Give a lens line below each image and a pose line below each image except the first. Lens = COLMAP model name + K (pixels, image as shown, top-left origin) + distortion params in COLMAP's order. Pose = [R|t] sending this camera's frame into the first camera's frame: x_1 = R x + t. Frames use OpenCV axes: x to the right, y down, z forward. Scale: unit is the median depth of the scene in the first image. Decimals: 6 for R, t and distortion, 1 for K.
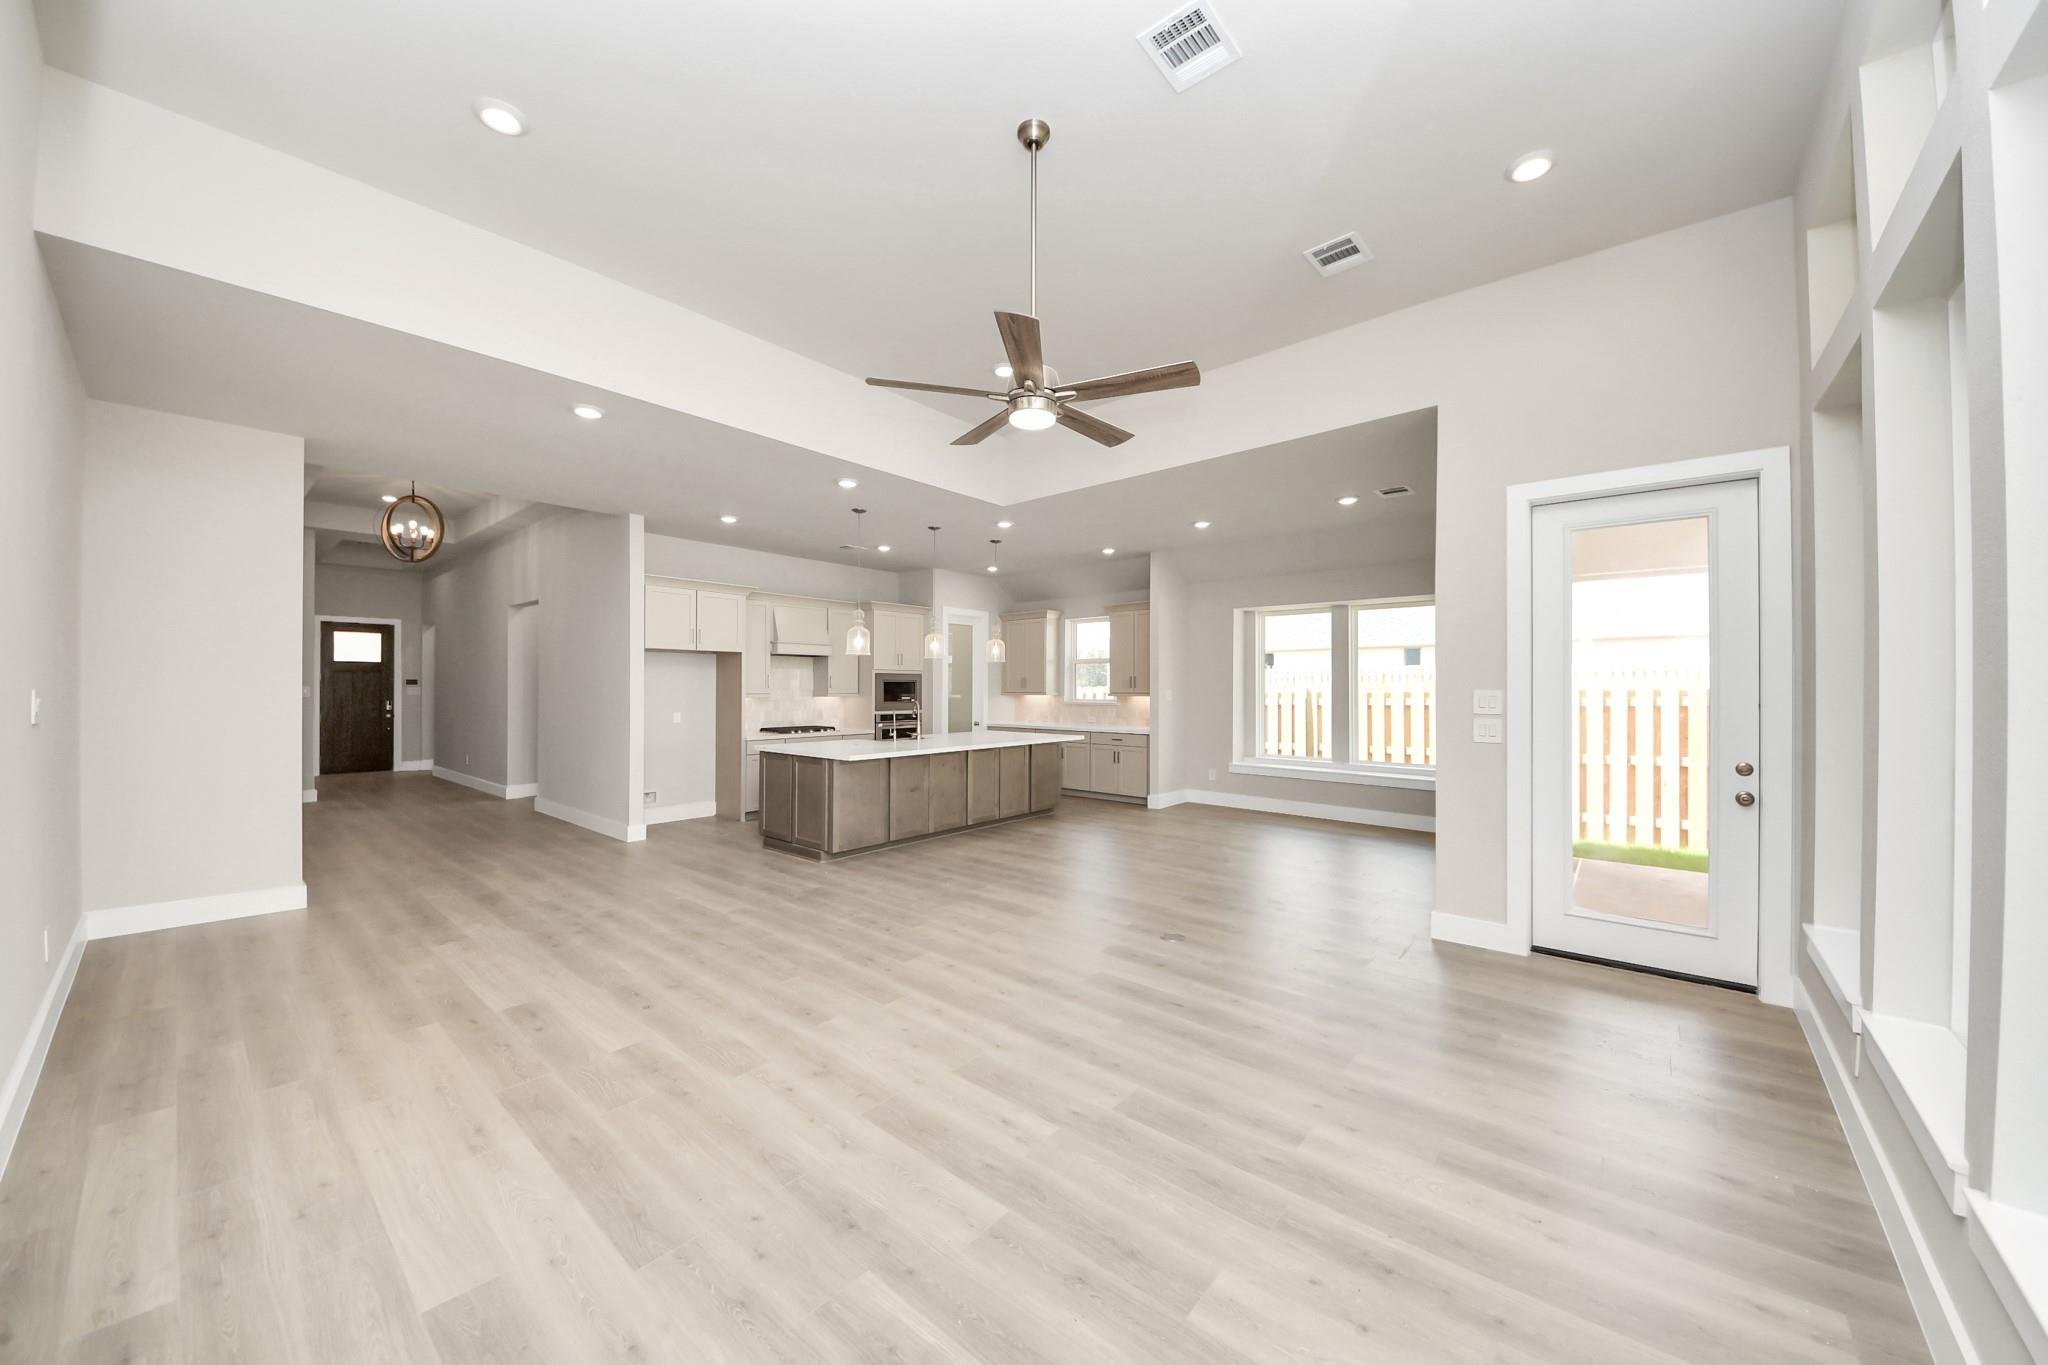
lens RADIAL K [[729.5, 0, 1016.6], [0, 729.5, 694.8], [0, 0, 1]] dist [0.007888, -0.007683]
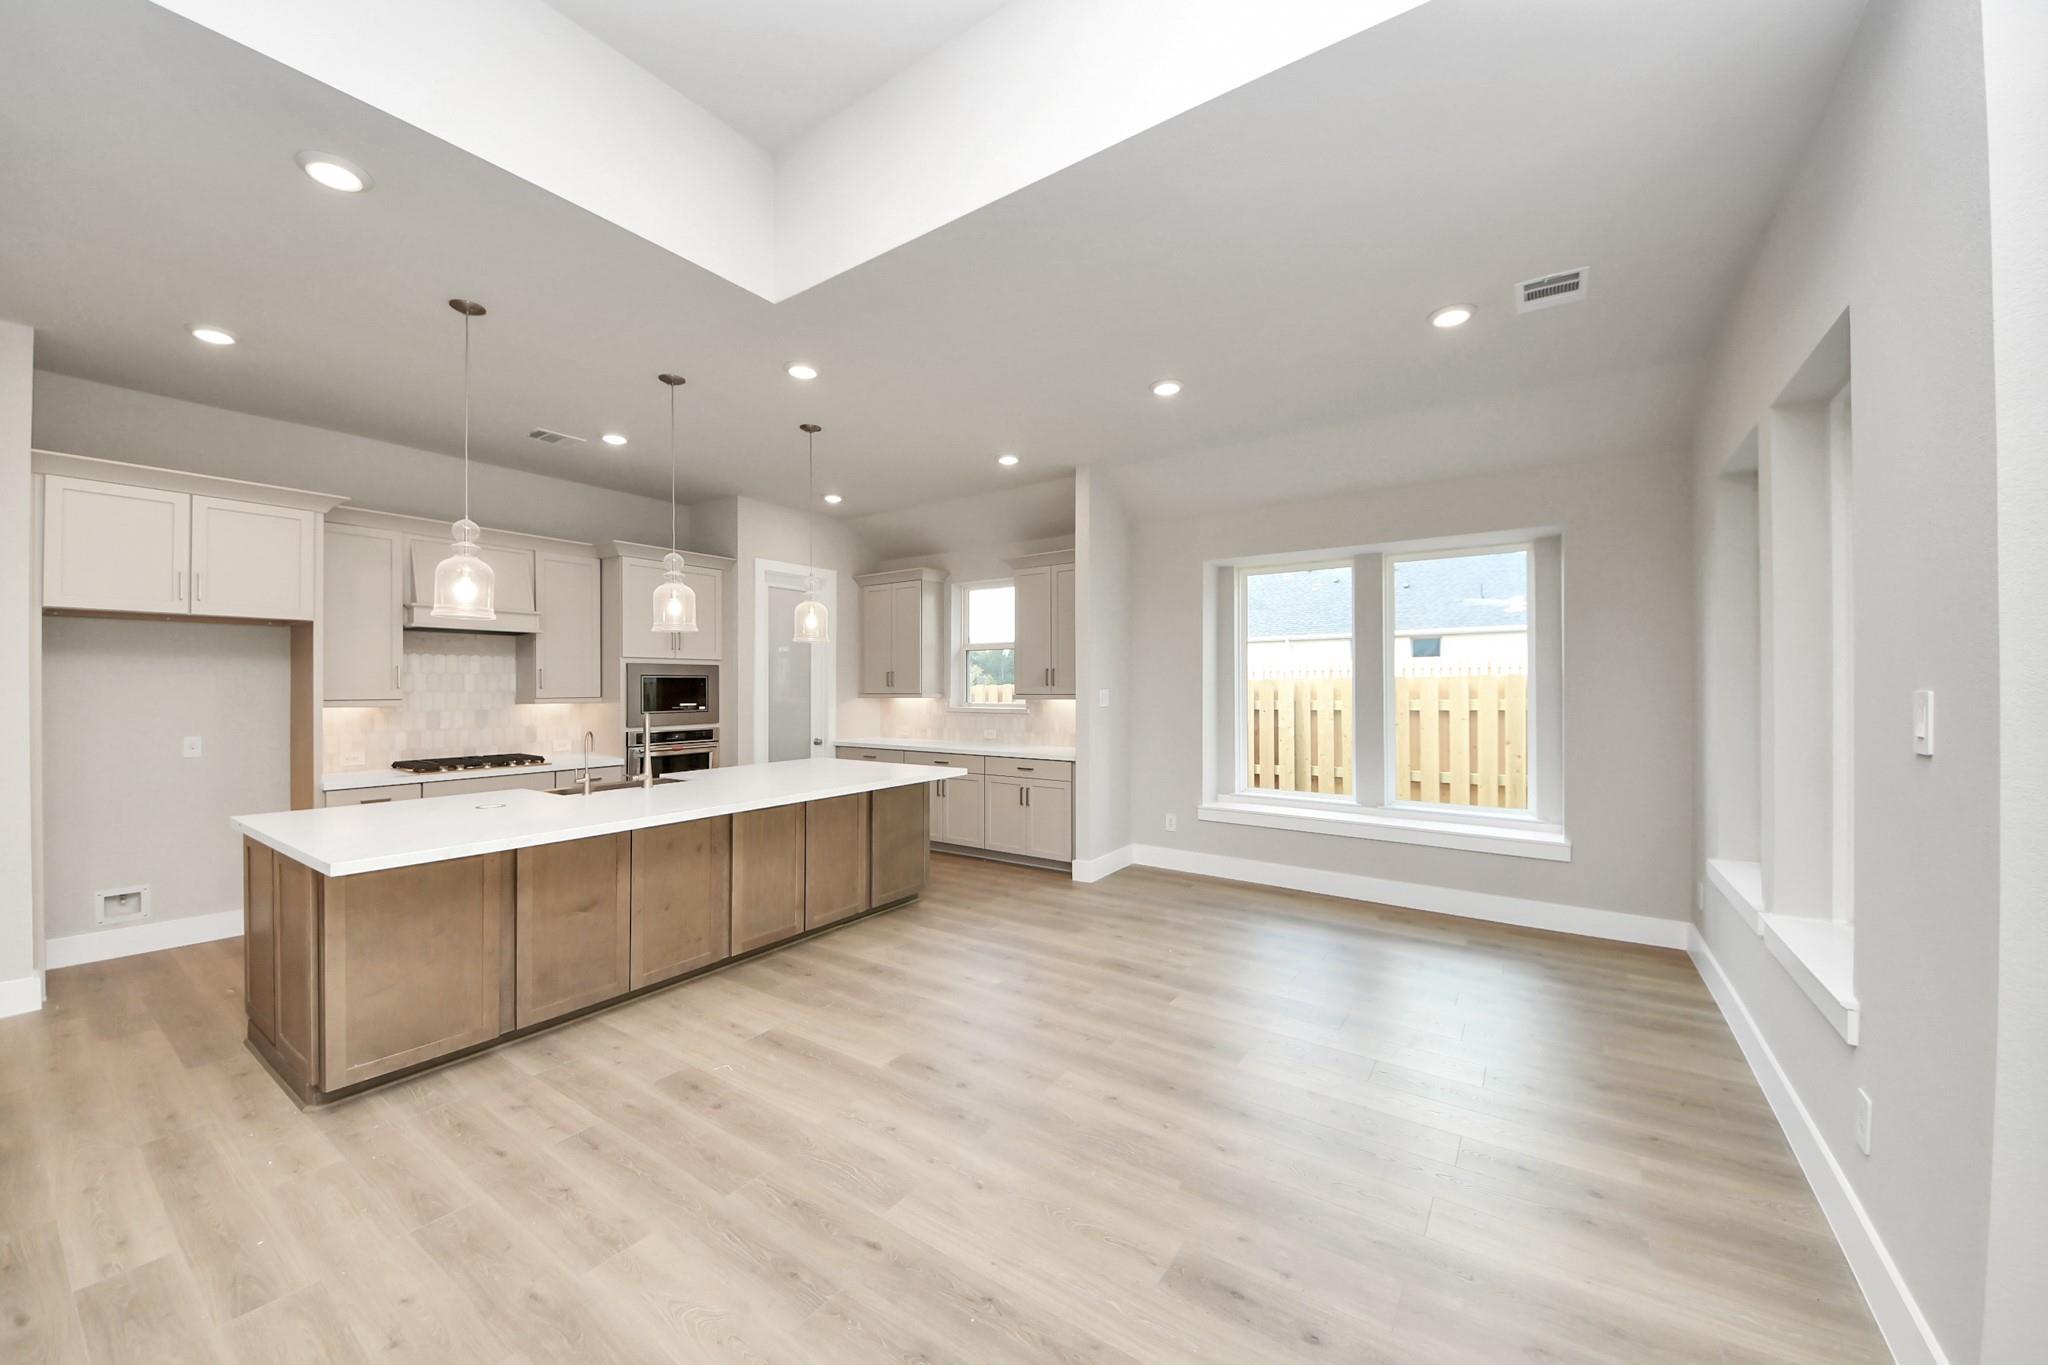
lens RADIAL K [[790.0, 0, 1027.3], [0, 790.0, 678.7], [0, 0, 1]] dist [0.002483, -0.003126]
pose [[0.991914, -0.002285, 0.126894, 0.054089], [0.004603, 0.999828, -0.017975, -0.004405], [-0.126831, 0.018414, 0.991753, 0.325112]]
